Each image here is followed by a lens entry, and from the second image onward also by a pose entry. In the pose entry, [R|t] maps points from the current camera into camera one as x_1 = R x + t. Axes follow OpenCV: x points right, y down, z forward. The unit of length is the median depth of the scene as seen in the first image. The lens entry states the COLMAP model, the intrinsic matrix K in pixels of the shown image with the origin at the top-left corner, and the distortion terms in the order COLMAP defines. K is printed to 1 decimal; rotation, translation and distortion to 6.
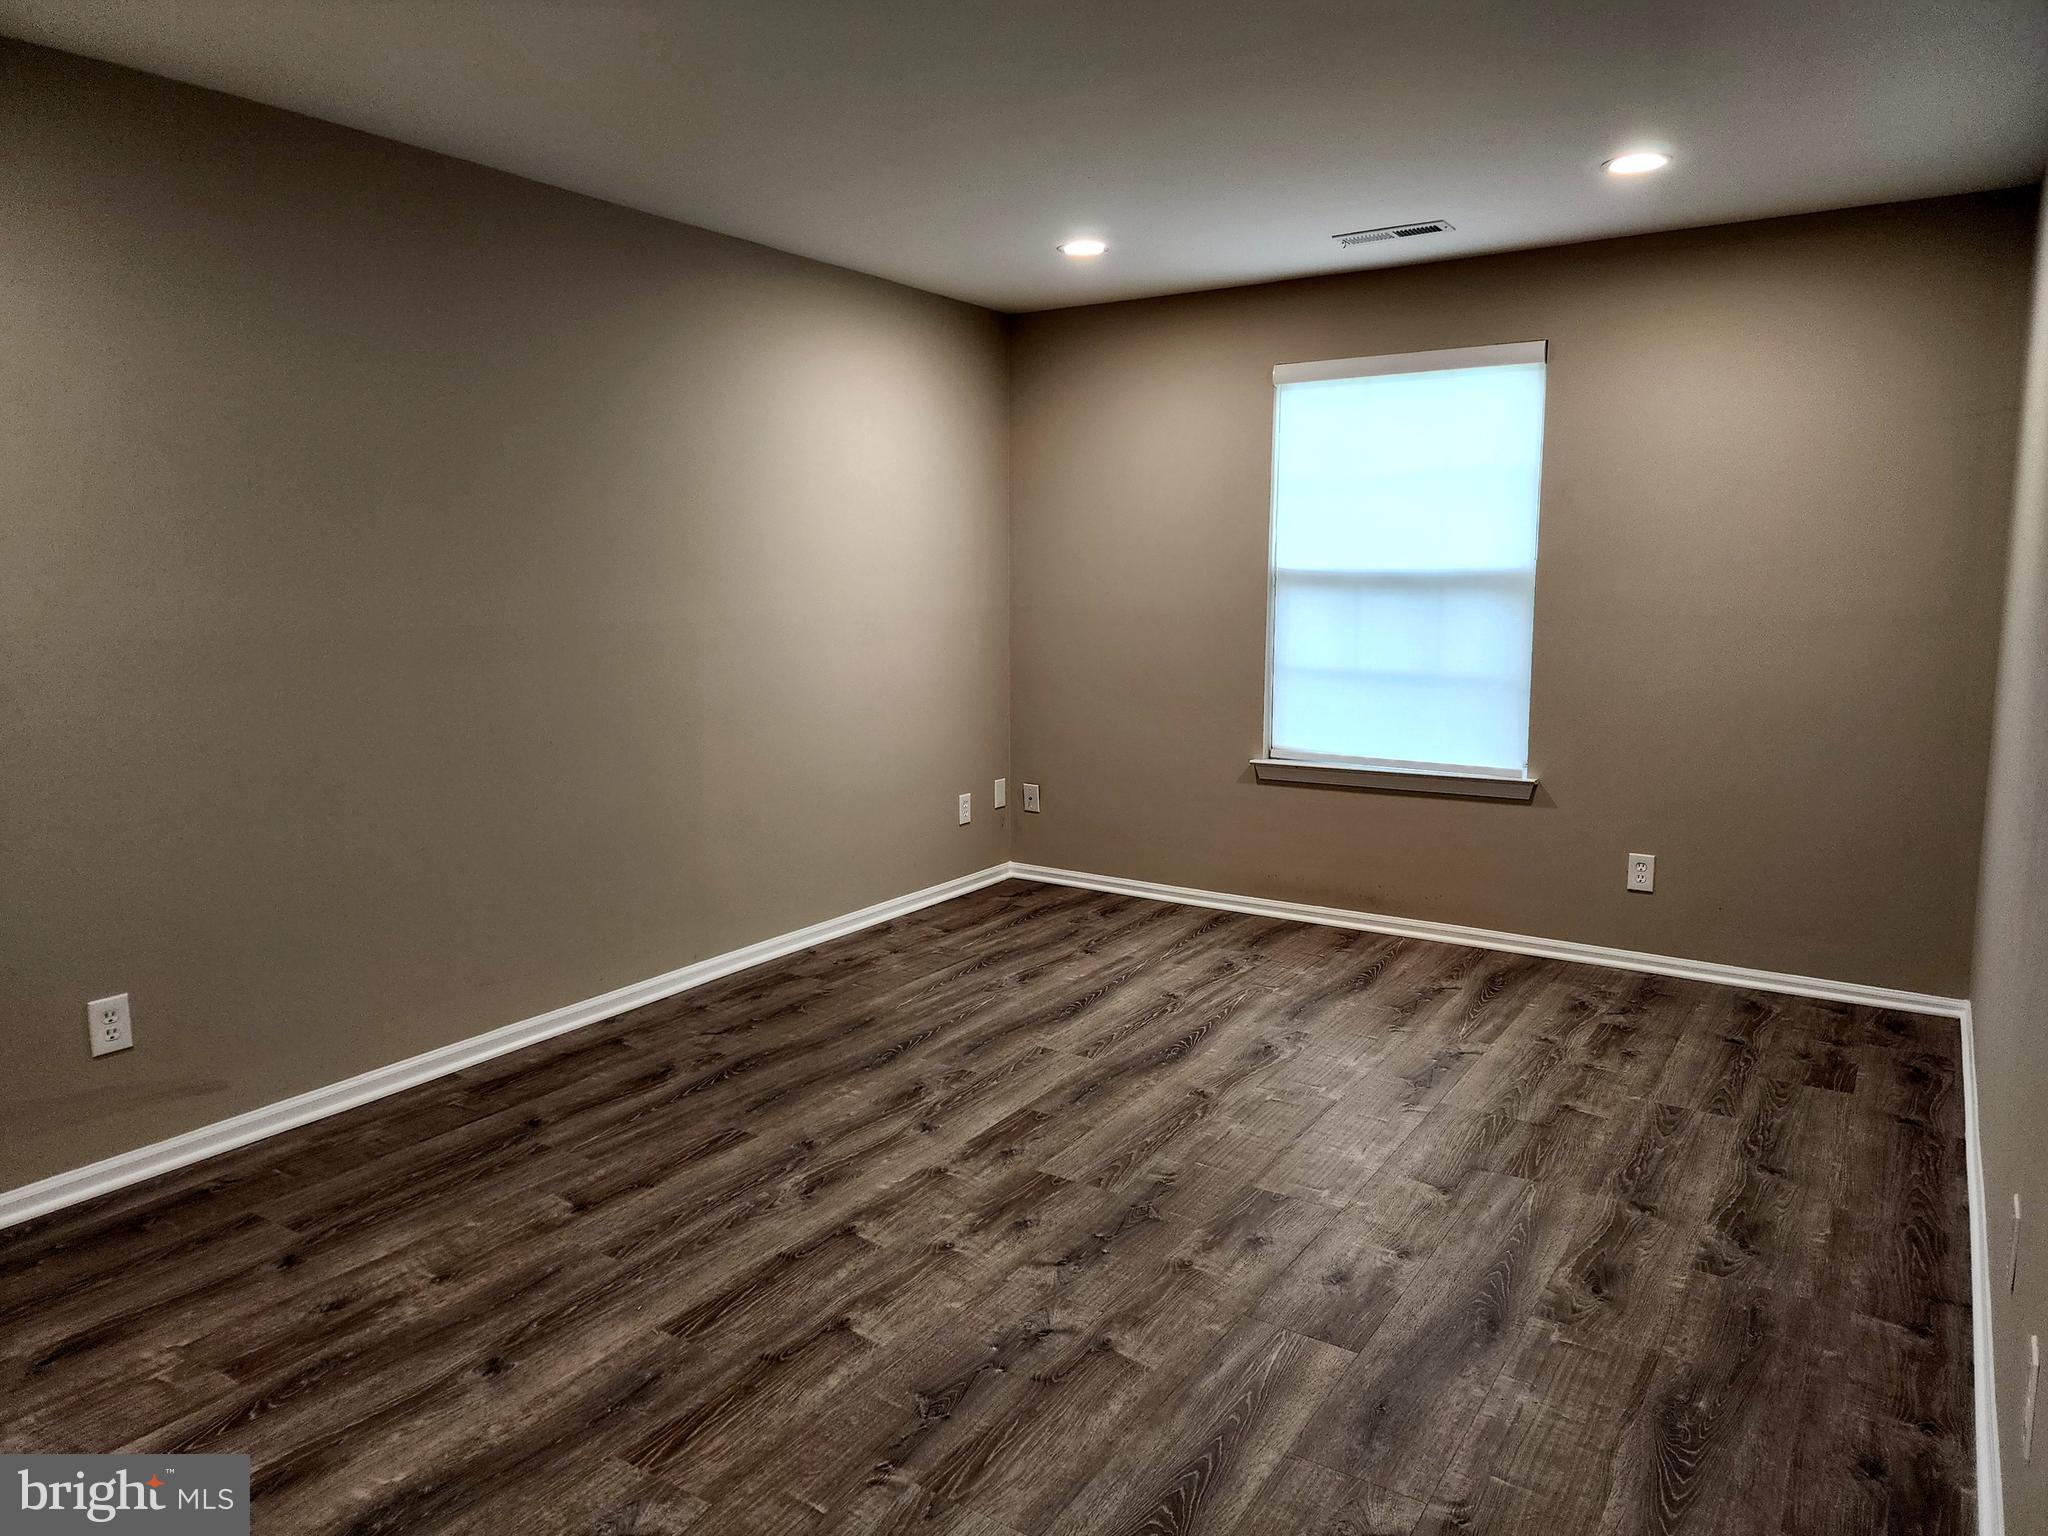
lens RADIAL K [[1364.8, 0, 1024.0], [0, 1364.8, 768.0], [0, 0, 1]] dist [0.045749, -0.048599]
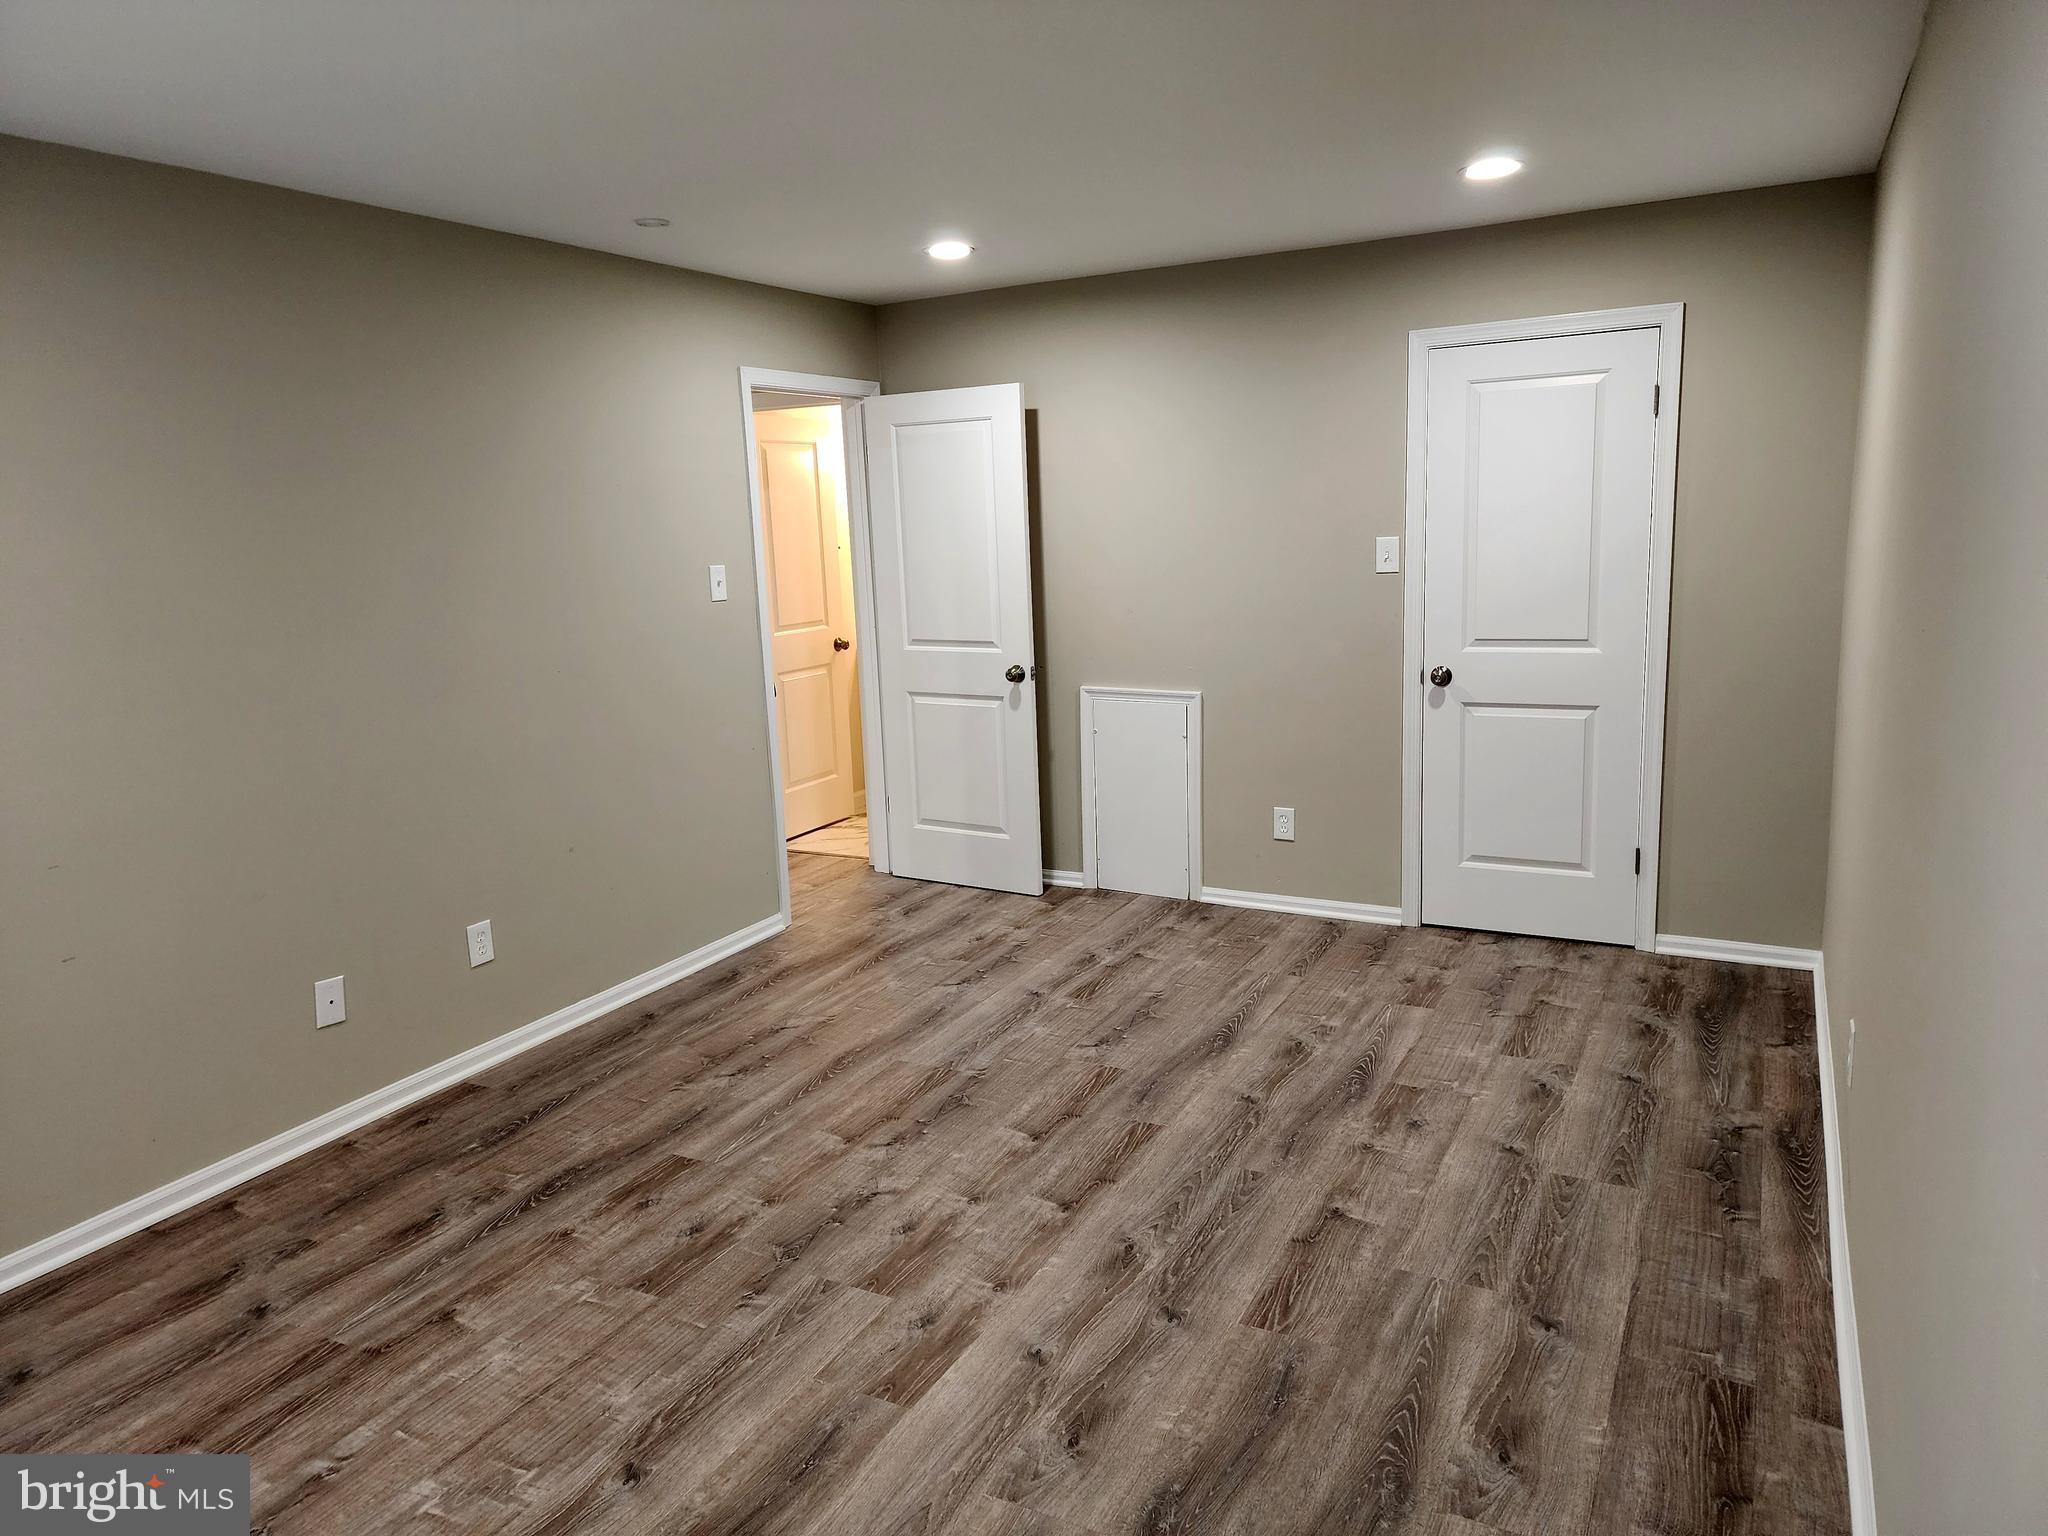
lens RADIAL K [[1364.8, 0, 1024.0], [0, 1364.8, 768.0], [0, 0, 1]] dist [0.045749, -0.048599]
pose [[-0.994942, 0.055982, -0.083400, -0.022463], [0.025710, 0.944565, 0.327317, -0.354642], [0.097100, 0.323517, -0.941227, 1.917937]]
